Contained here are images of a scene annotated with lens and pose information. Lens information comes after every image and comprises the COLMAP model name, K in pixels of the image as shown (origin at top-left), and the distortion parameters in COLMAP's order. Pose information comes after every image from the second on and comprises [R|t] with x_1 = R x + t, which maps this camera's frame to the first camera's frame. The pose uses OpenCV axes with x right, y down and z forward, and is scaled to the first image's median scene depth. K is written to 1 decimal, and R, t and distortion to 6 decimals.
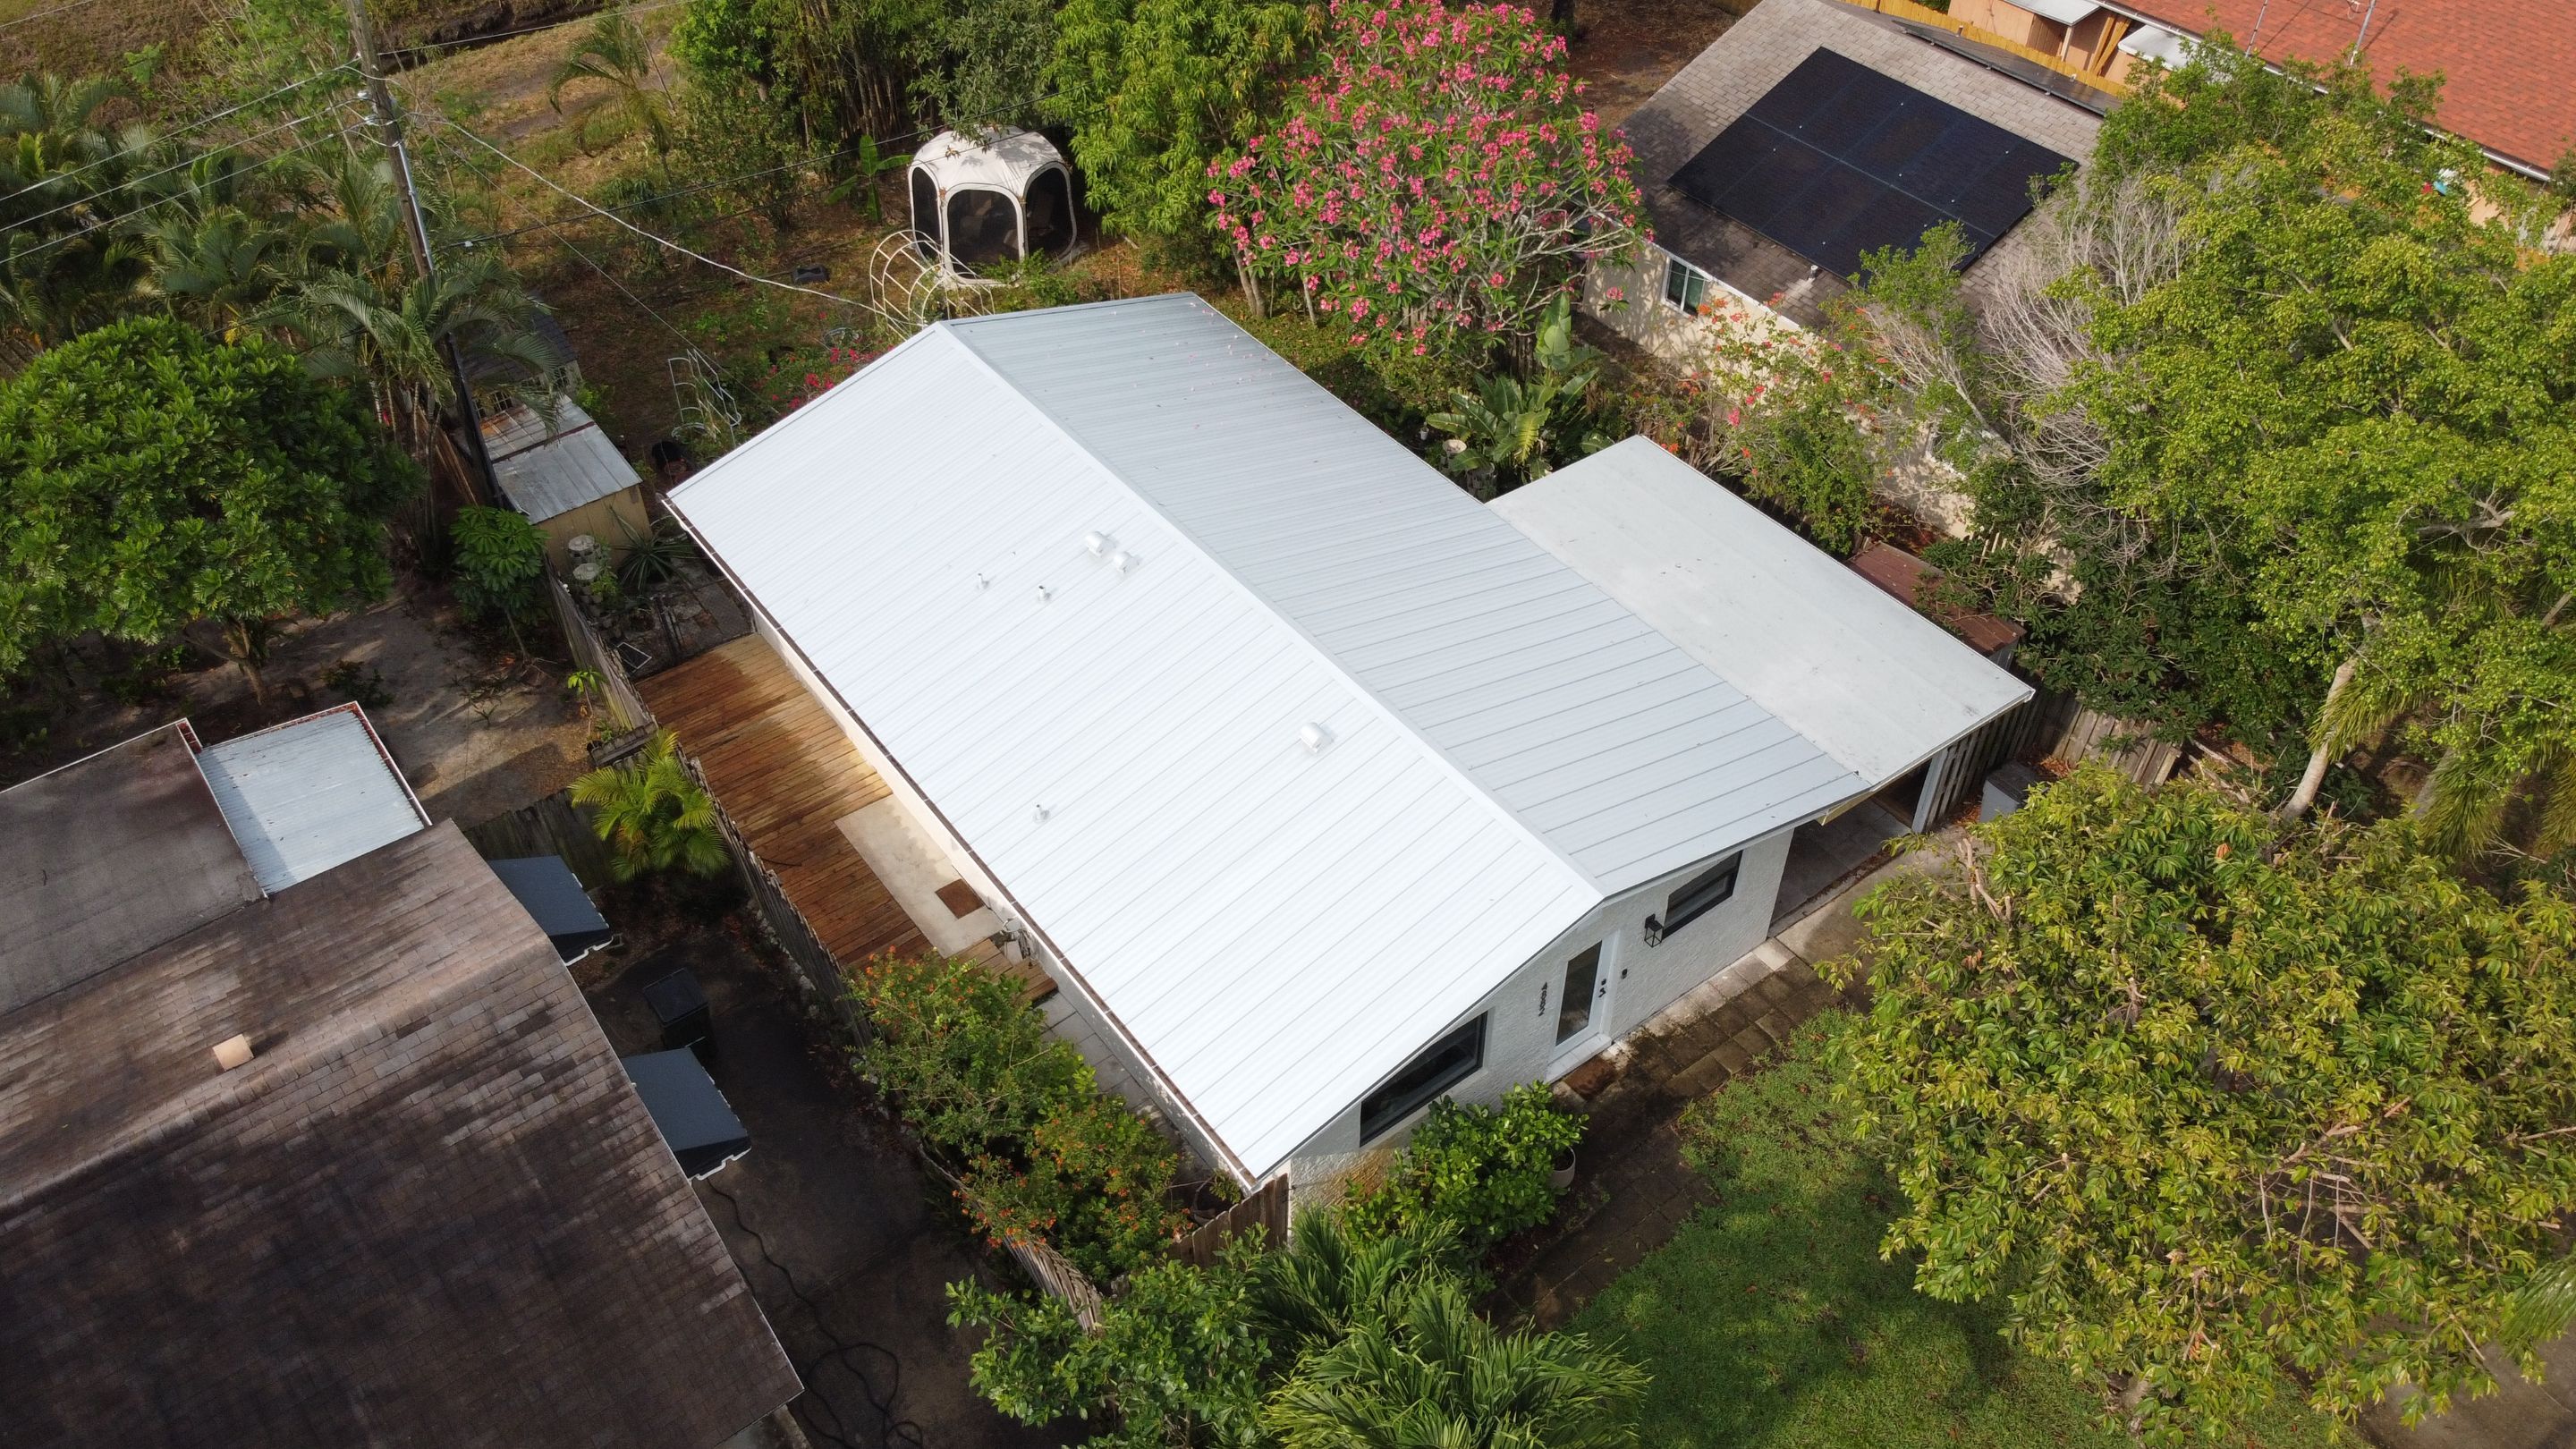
lens RADIAL K [[1952.8, 0, 1285.3], [0, 1952.8, 709.3], [0, 0, 1]] dist [0.004561, -0.001636]
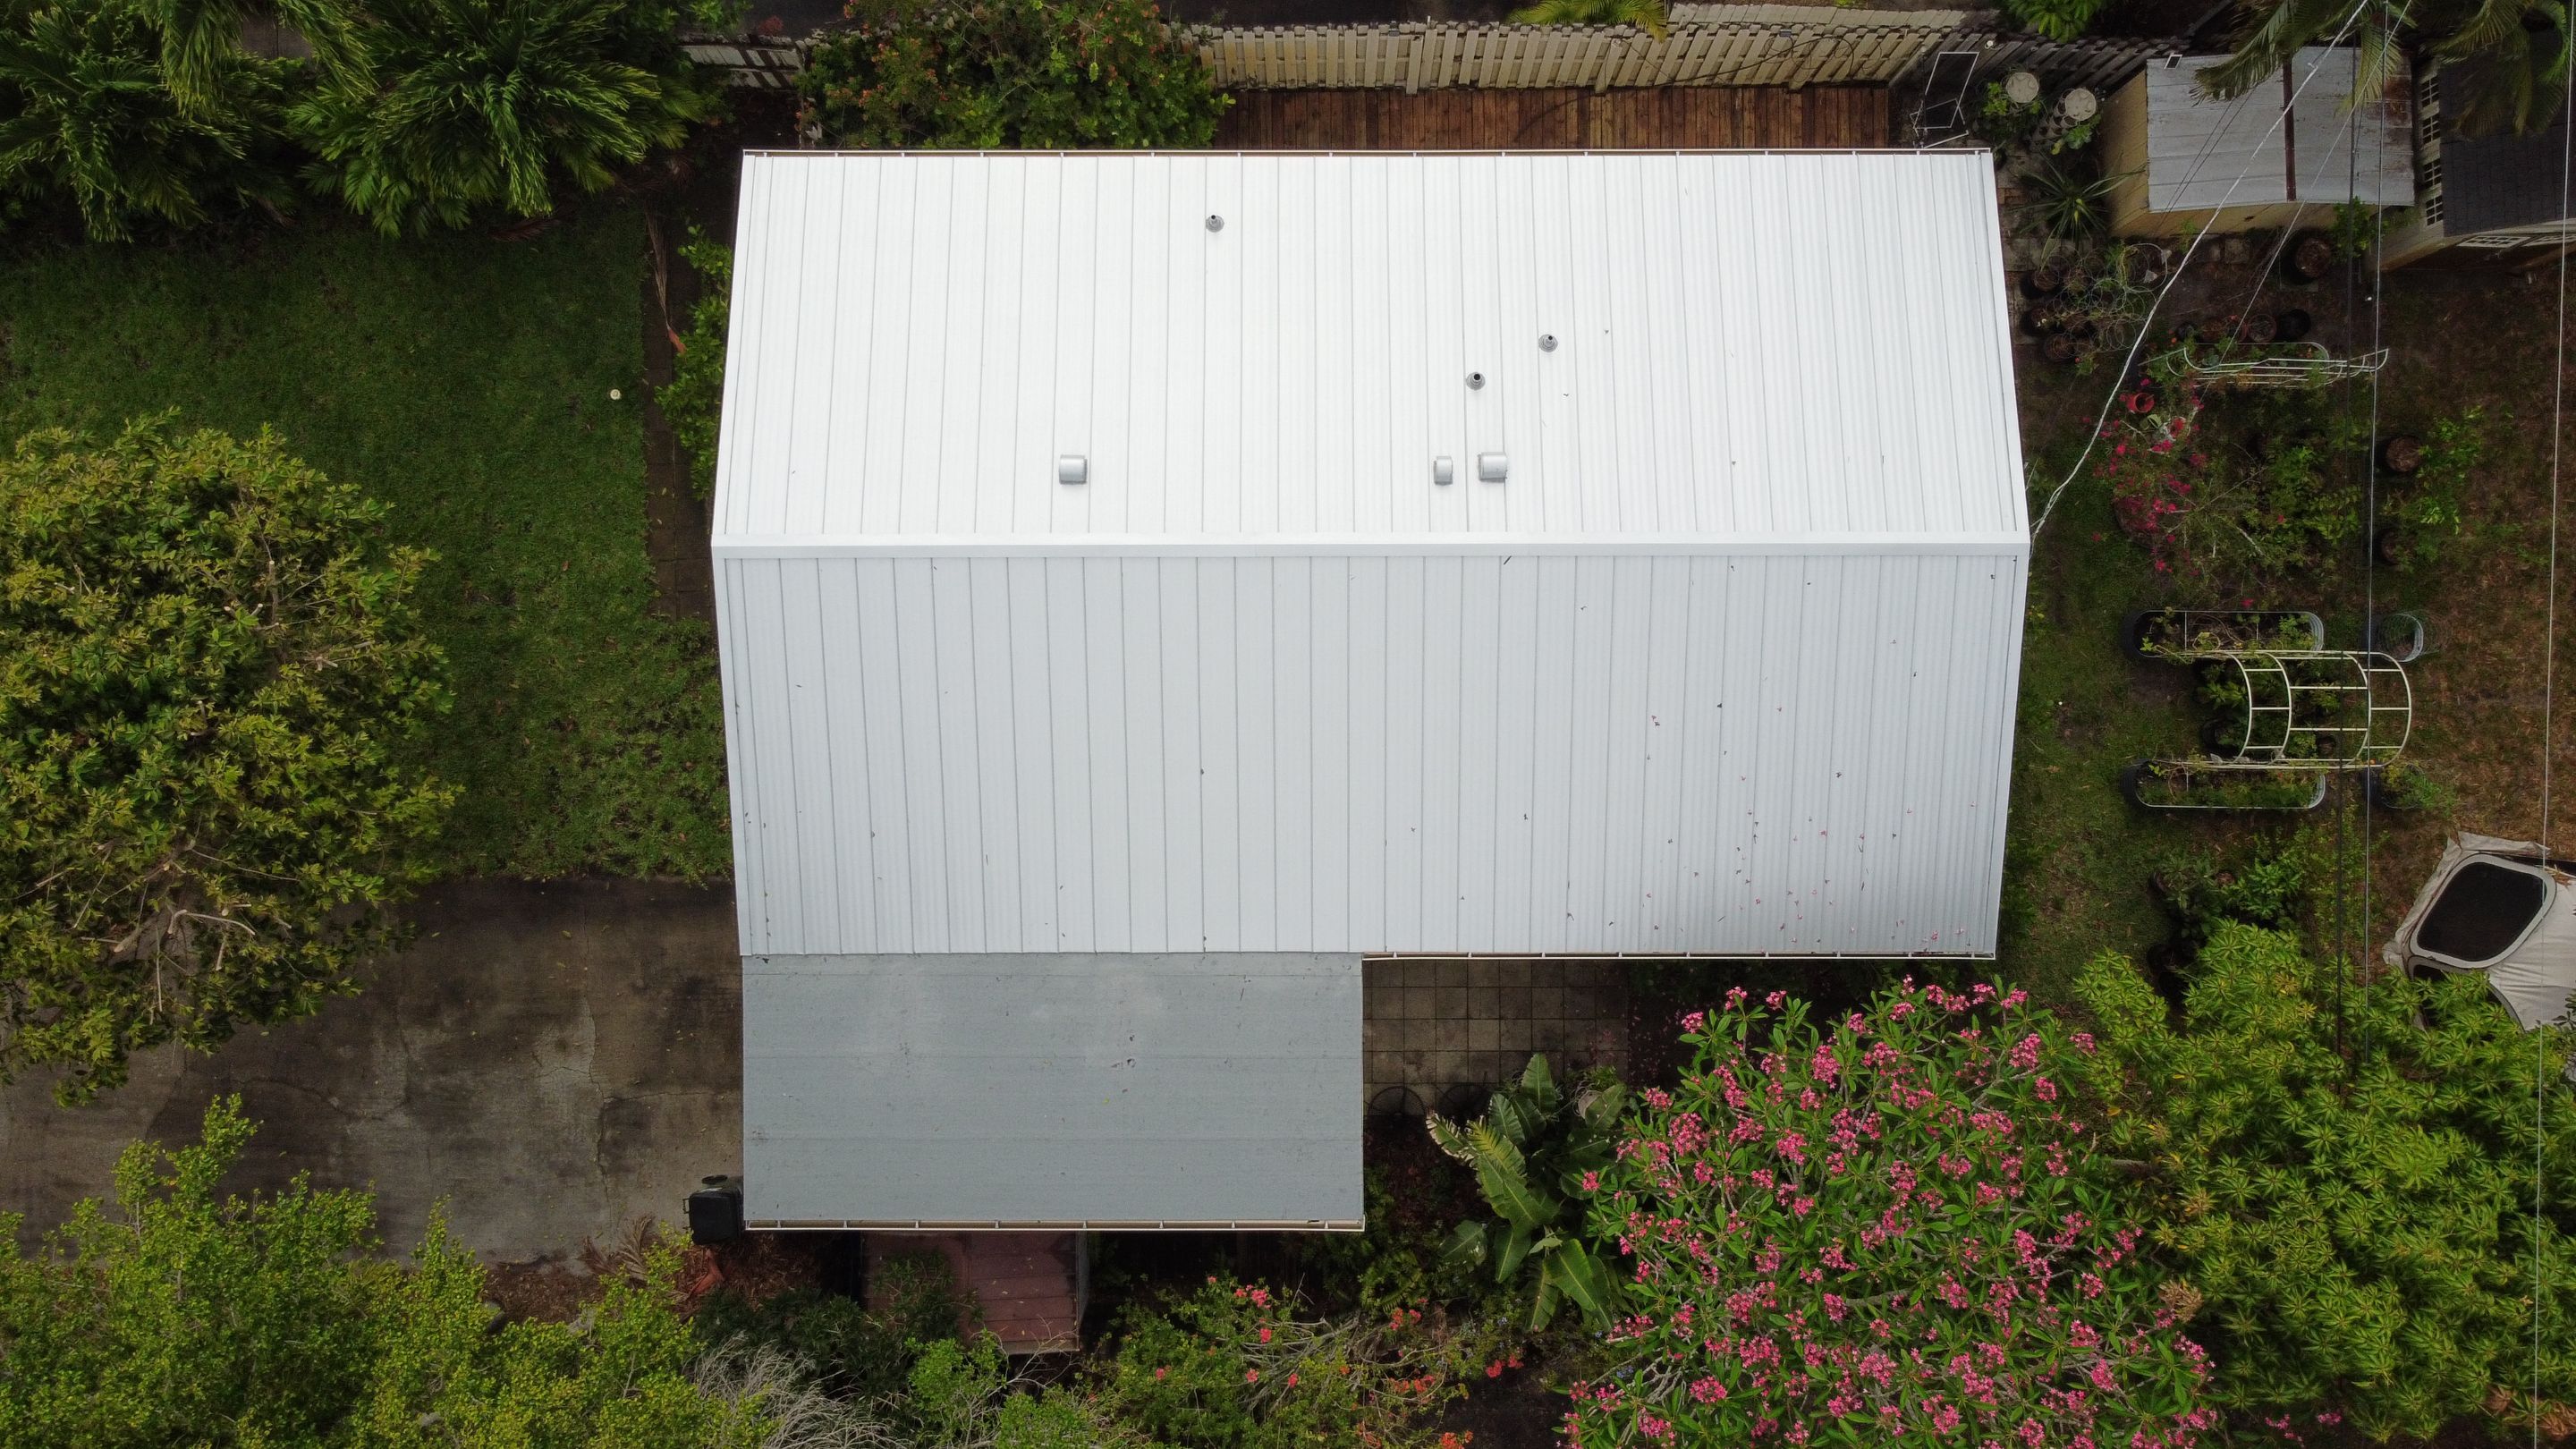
lens RADIAL K [[1952.8, 0, 1285.3], [0, 1952.8, 709.3], [0, 0, 1]] dist [0.004561, -0.001636]
pose [[-0.596750, 0.802370, 0.009567, 0.035387], [-0.535818, -0.407324, 0.739586, -0.722161], [0.597318, 0.436221, 0.672994, 0.441076]]
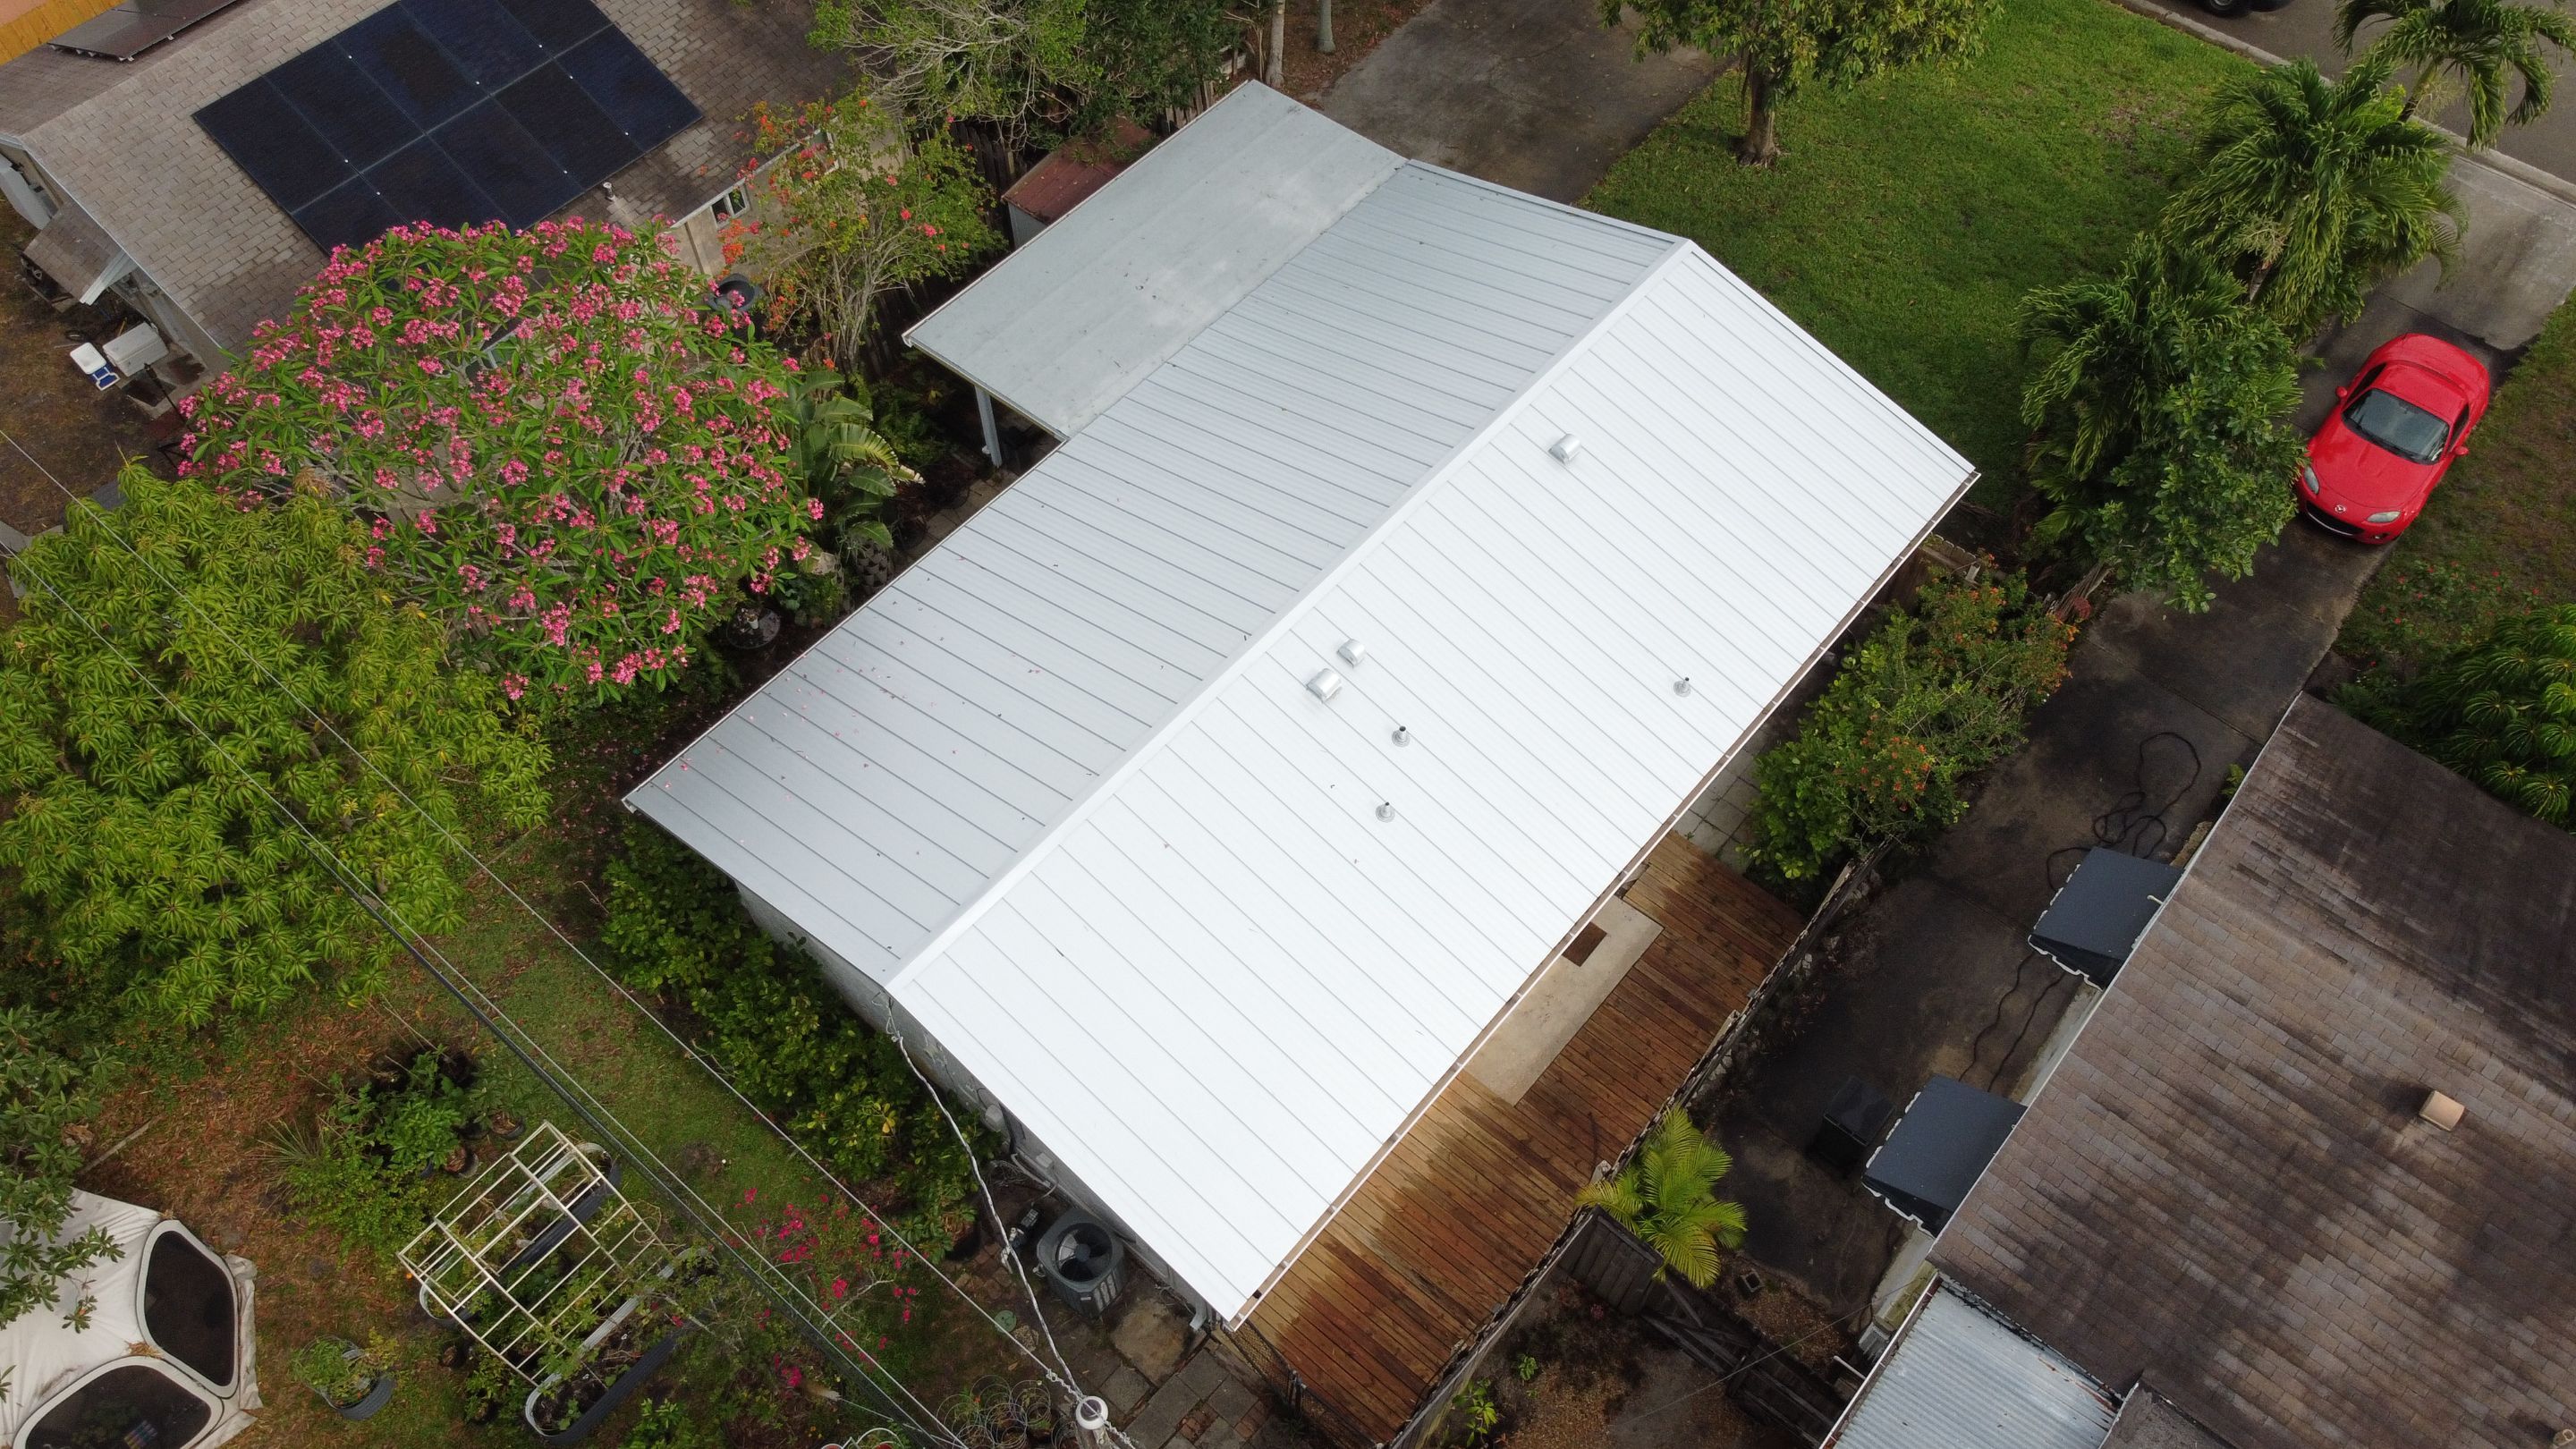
lens RADIAL K [[1952.8, 0, 1285.3], [0, 1952.8, 709.3], [0, 0, 1]] dist [0.004561, -0.001636]
pose [[-0.218663, -0.794859, 0.566026, -0.602956], [0.669076, 0.300106, 0.679907, -0.694940], [-0.710298, 0.527385, 0.466199, 0.638991]]
